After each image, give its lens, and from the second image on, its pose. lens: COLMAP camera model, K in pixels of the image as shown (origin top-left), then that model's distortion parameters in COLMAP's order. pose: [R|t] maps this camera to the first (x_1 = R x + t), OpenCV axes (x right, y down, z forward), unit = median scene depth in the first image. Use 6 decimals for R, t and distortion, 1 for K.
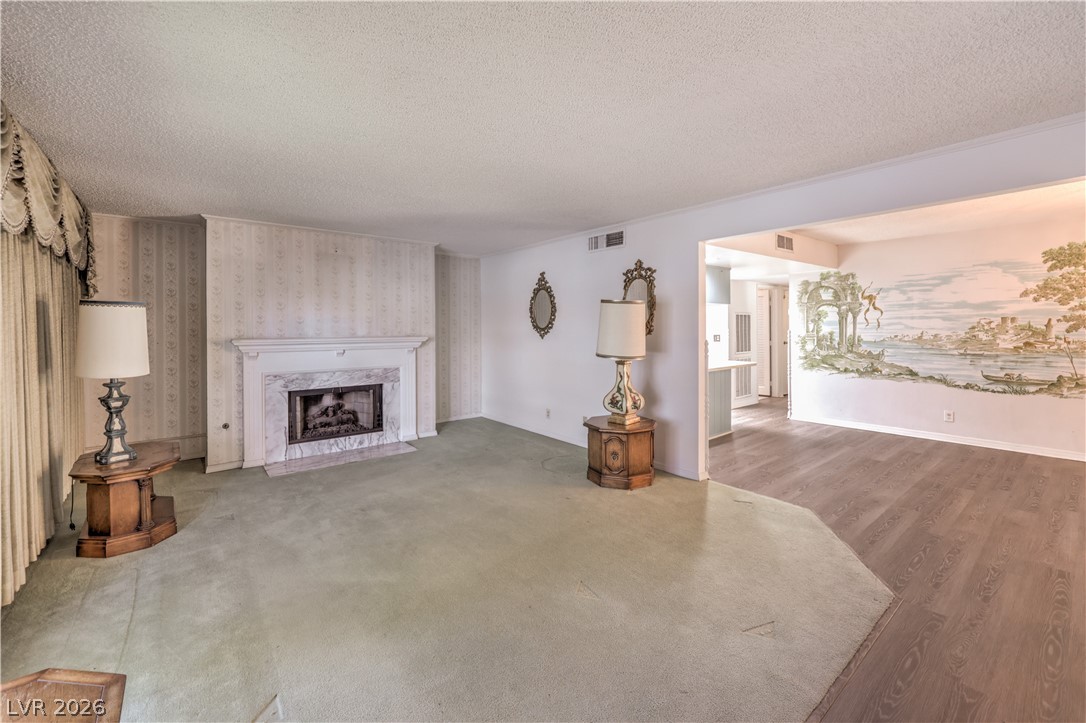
lens RADIAL K [[440.6, 0, 542.3], [0, 440.6, 333.4], [0, 0, 1]] dist [-0.000859, -0.000469]
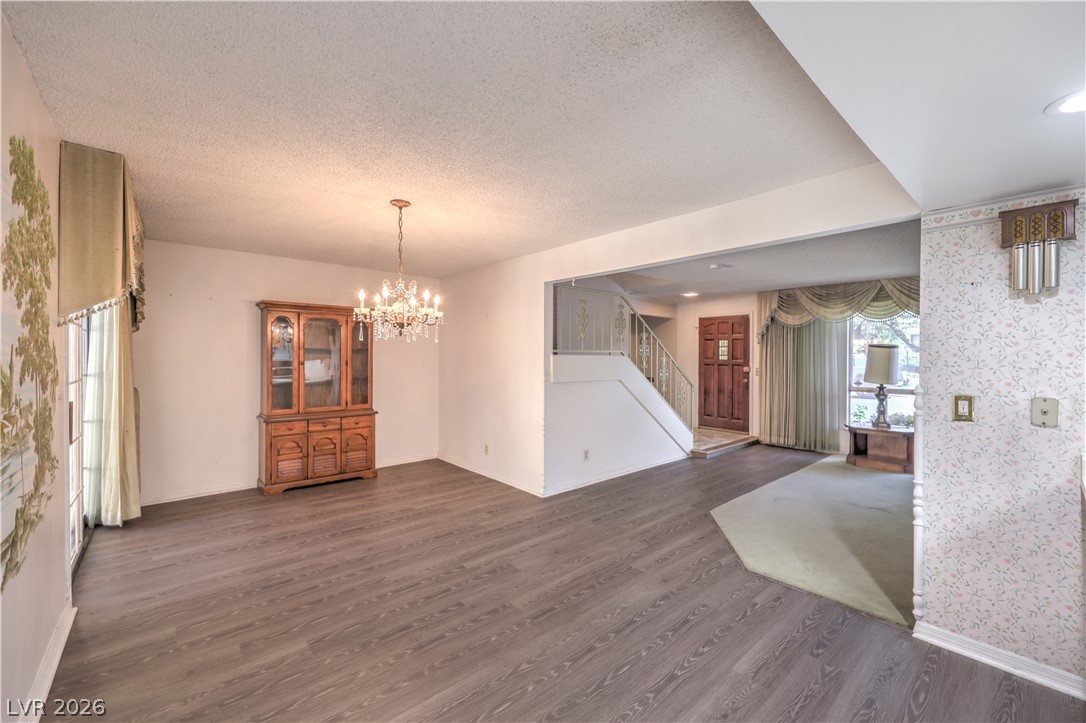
lens RADIAL K [[440.6, 0, 541.9], [0, 440.6, 357.6], [0, 0, 1]] dist [-0.000859, -0.000469]
pose [[-0.998878, 0.006872, -0.046865, 0.690468], [0.006018, 0.999813, 0.018359, -0.025315], [0.046983, 0.018056, -0.998732, 1.210385]]
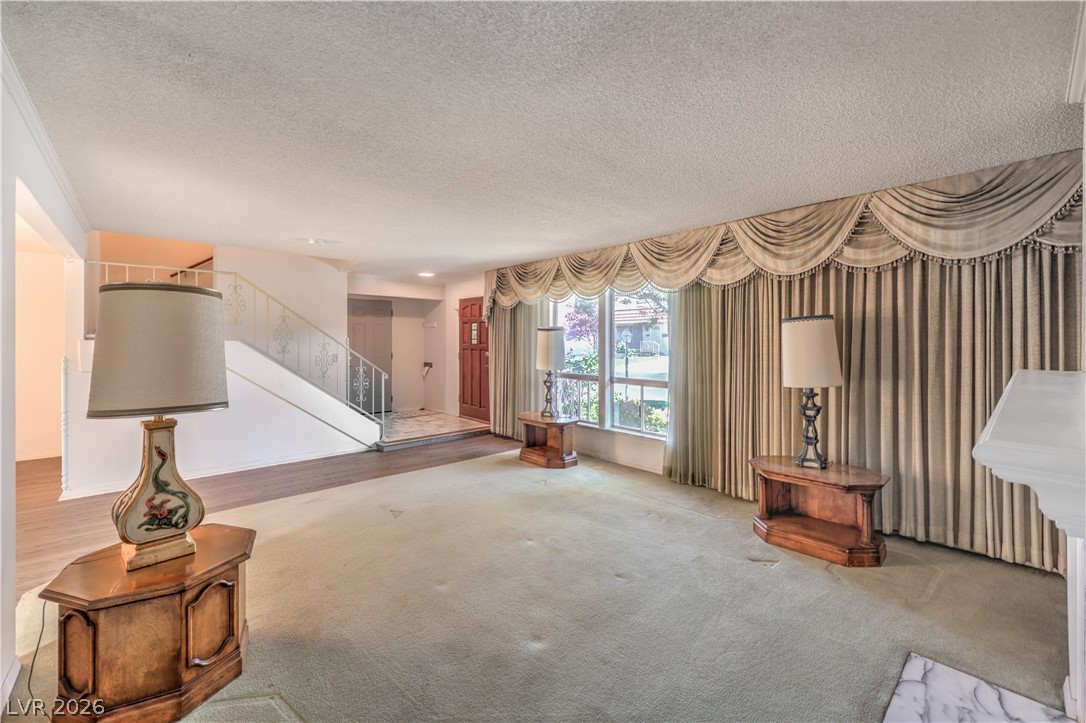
lens RADIAL K [[440.6, 0, 544.1], [0, 440.6, 341.6], [0, 0, 1]] dist [-0.000859, -0.000469]
pose [[-0.998080, 0.010383, -0.061066, -0.153024], [0.009184, 0.999760, 0.019887, -0.020335], [0.061258, 0.019288, -0.997936, 1.165074]]
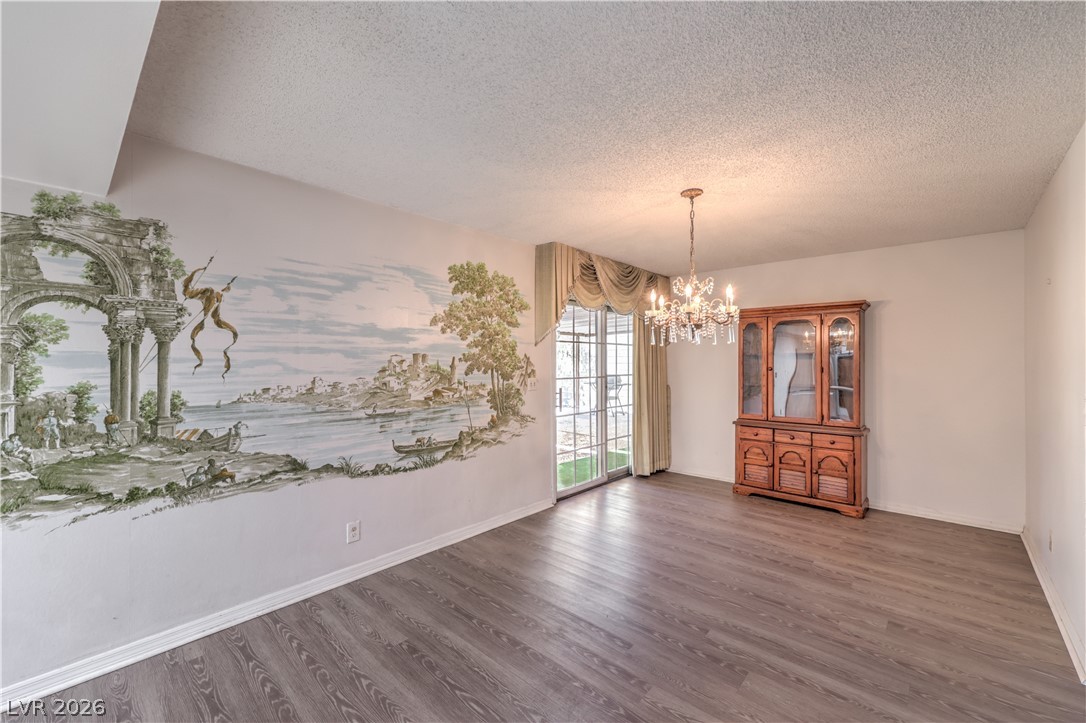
lens RADIAL K [[440.6, 0, 545.5], [0, 440.6, 357.7], [0, 0, 1]] dist [-0.000859, -0.000469]
pose [[-0.159558, 0.018689, 0.987012, 0.347050], [0.016738, 0.999728, -0.016224, -0.016052], [-0.987047, 0.013932, -0.159827, 0.865366]]
